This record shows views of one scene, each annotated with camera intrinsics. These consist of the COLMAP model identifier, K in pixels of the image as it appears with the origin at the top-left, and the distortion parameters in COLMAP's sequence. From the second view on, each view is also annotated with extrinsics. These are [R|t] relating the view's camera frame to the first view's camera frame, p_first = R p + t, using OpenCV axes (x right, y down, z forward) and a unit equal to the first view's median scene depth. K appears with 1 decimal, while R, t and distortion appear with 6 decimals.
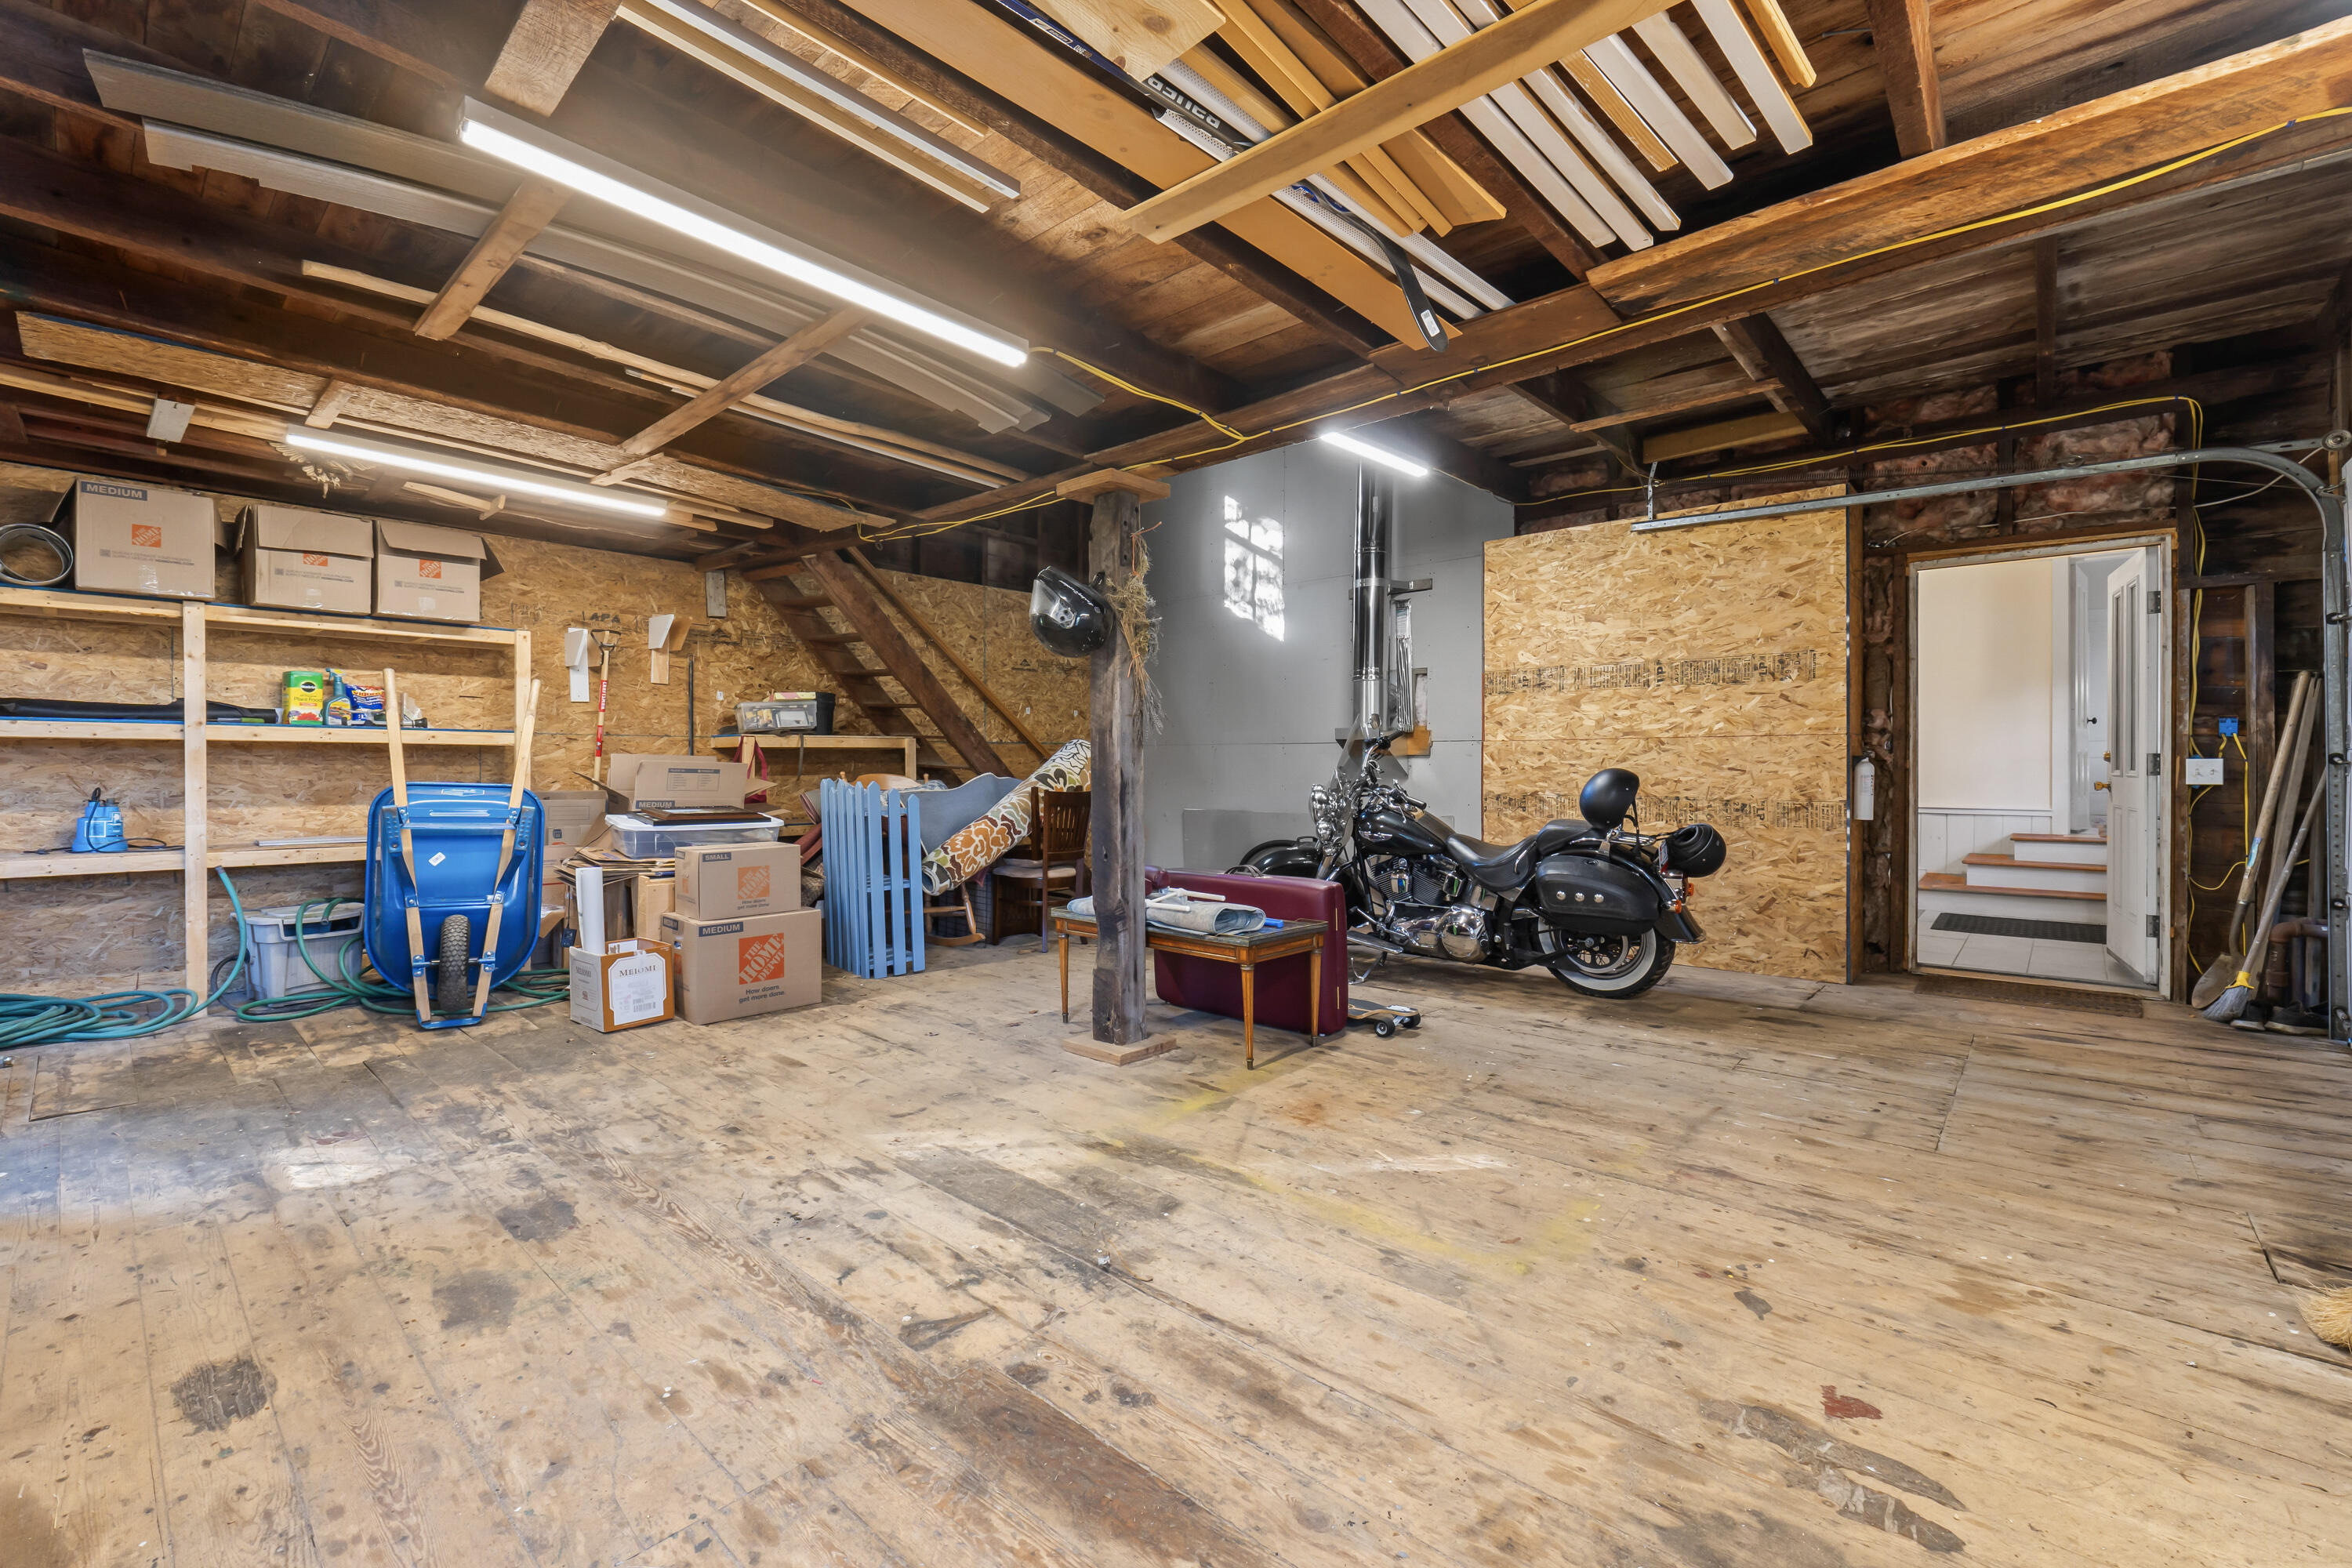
lens RADIAL K [[1001.2, 0, 1172.8], [0, 1001.2, 757.2], [0, 0, 1]] dist [-0.005317, -0.000763]
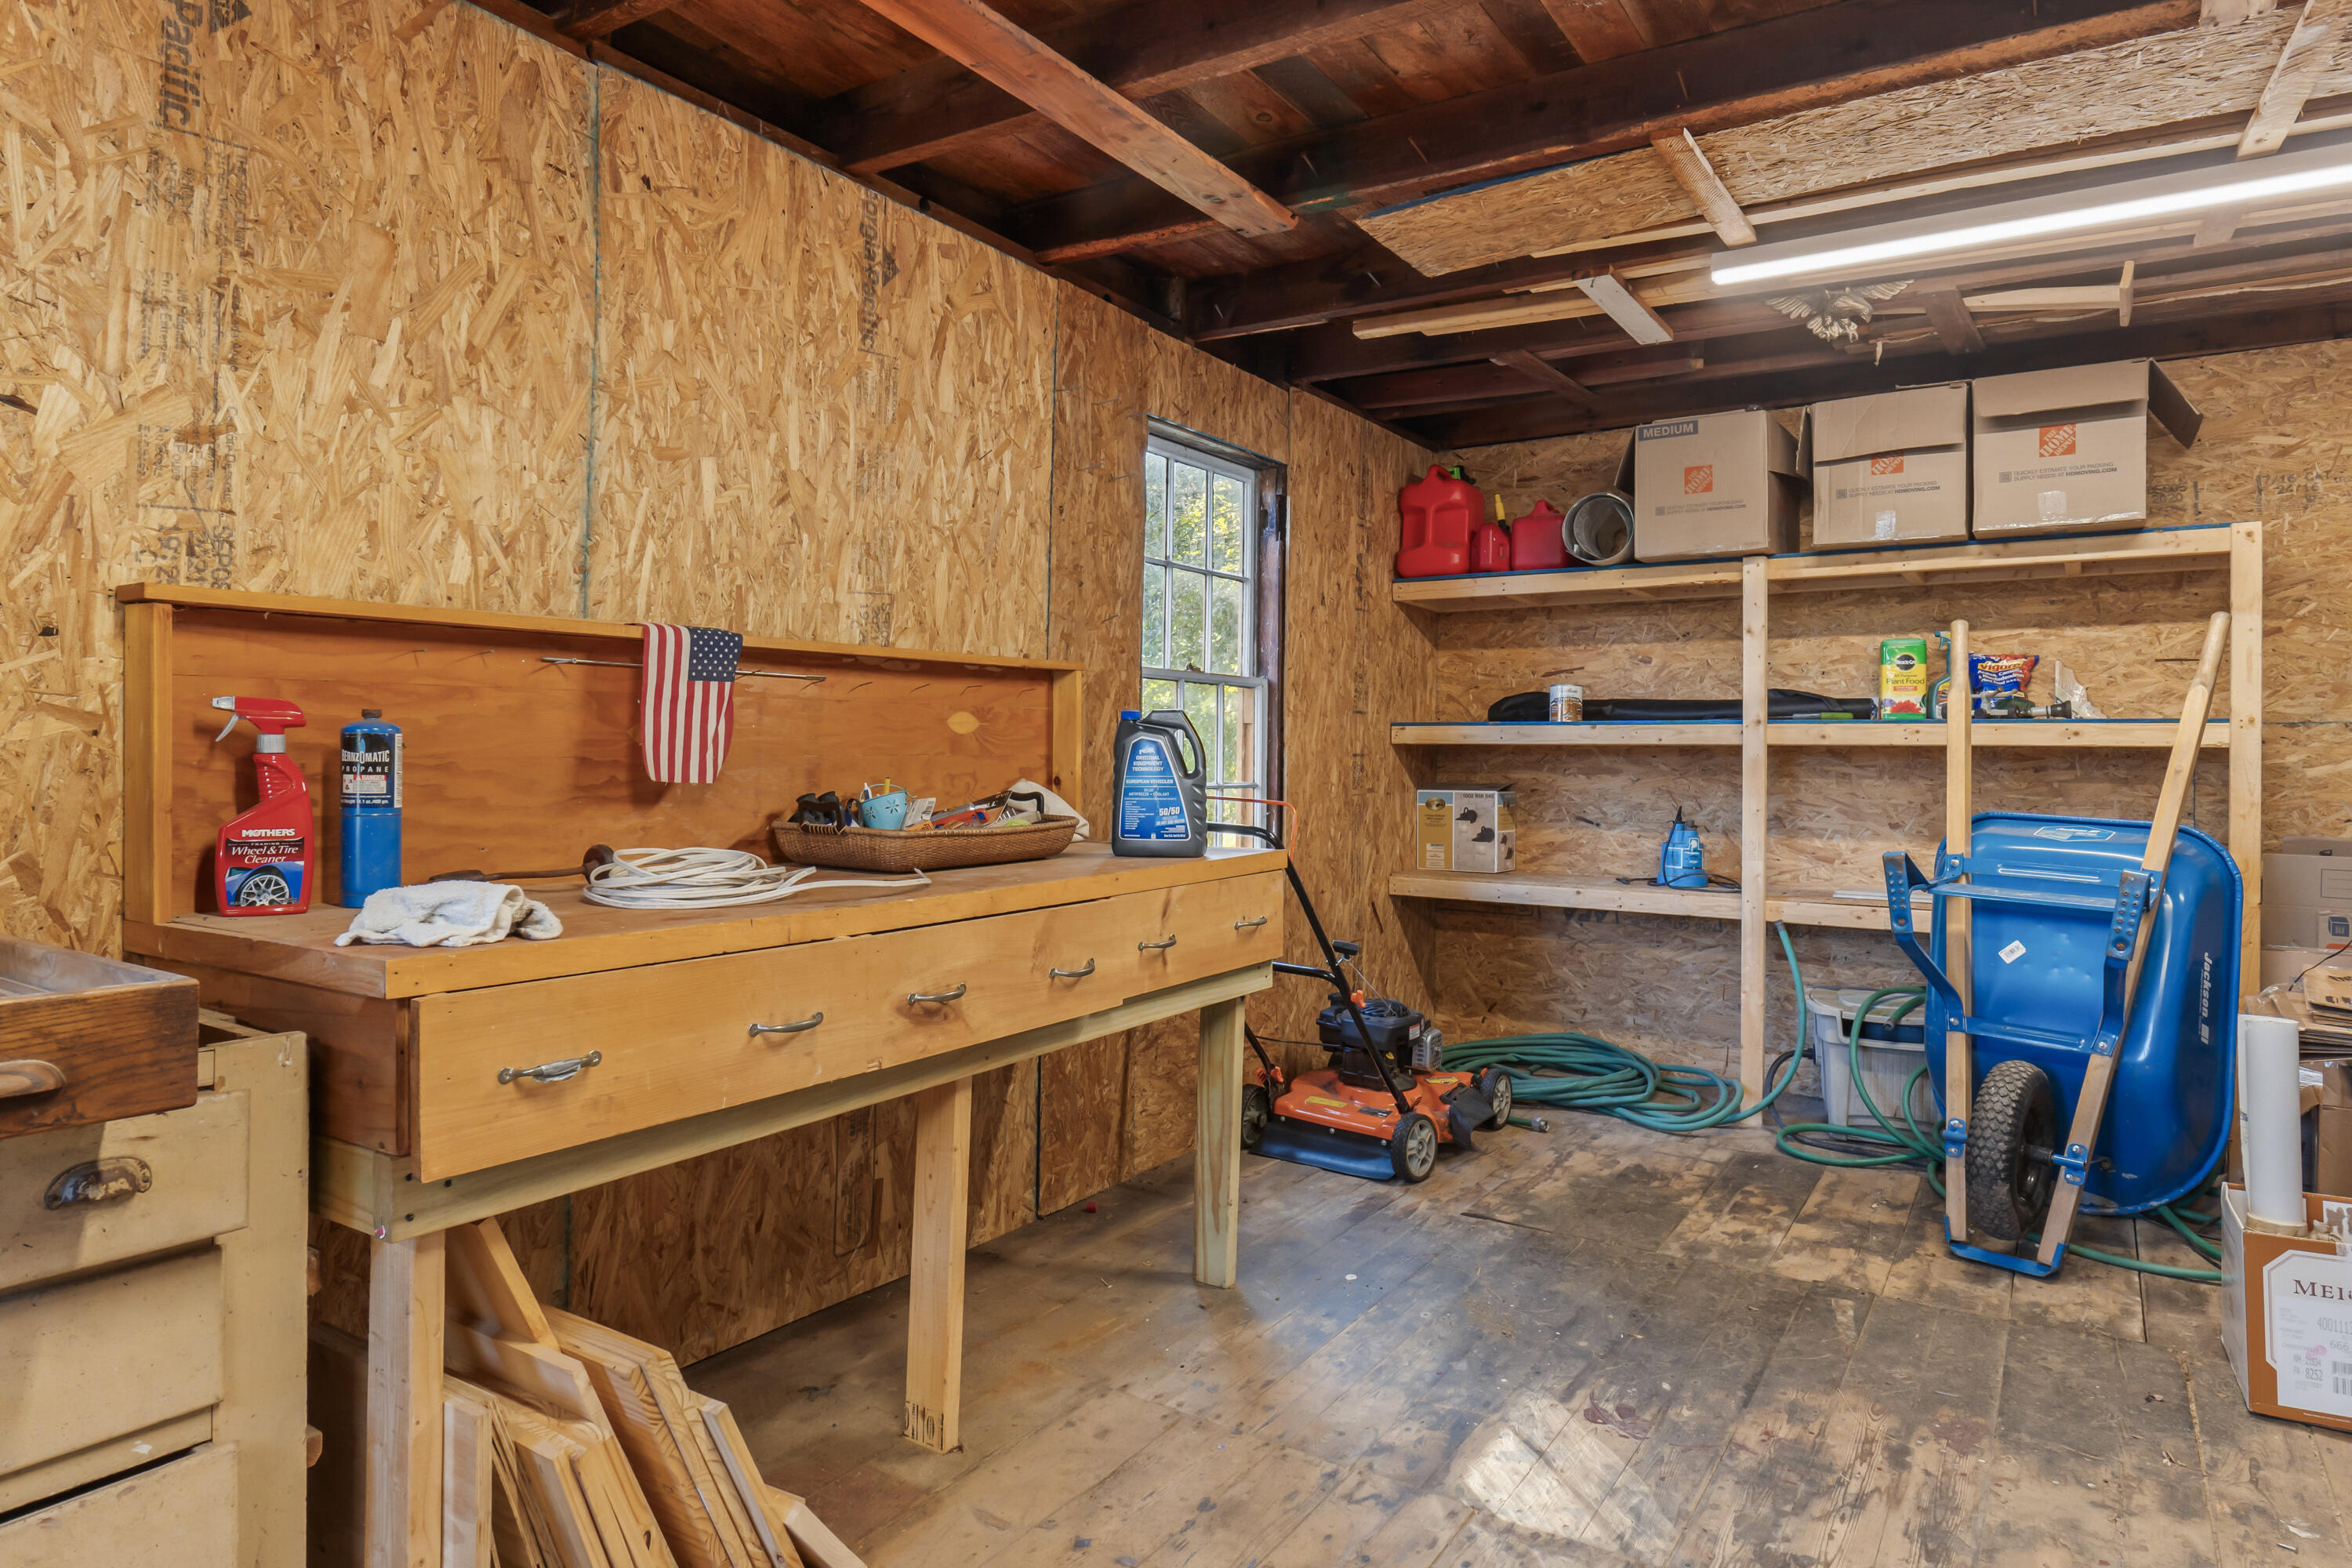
lens RADIAL K [[1352.9, 0, 1173.1], [0, 1352.9, 754.3], [0, 0, 1]] dist [-0.008288, -0.000973]
pose [[0.141563, -0.008038, -0.989897, -0.057540], [-0.001613, 0.999964, -0.008351, -0.001405], [0.989928, 0.002778, 0.141545, 0.435055]]
